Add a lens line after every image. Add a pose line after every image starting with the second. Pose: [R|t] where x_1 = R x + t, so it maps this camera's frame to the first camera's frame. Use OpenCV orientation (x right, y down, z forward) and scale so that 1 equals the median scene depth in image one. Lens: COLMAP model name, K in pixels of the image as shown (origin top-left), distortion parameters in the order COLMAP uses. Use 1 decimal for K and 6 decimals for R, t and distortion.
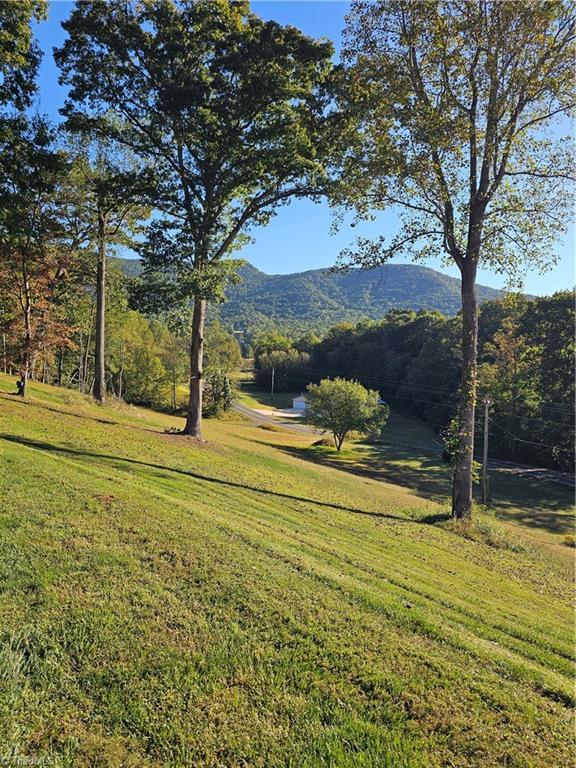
lens RADIAL K [[519.6, 0, 285.1], [0, 519.6, 379.4], [0, 0, 1]] dist [0.060427, -0.041117]
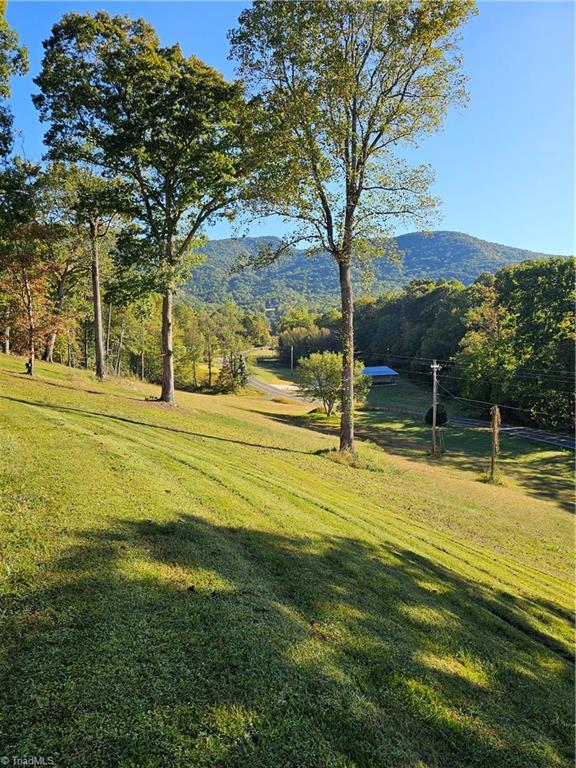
lens RADIAL K [[519.6, 0, 291.4], [0, 519.6, 388.3], [0, 0, 1]] dist [0.060427, -0.041117]
pose [[0.997606, -0.037147, -0.058337, 0.091669], [0.040705, 0.997306, 0.061031, 0.005768], [0.055913, -0.063260, 0.996430, -0.105831]]
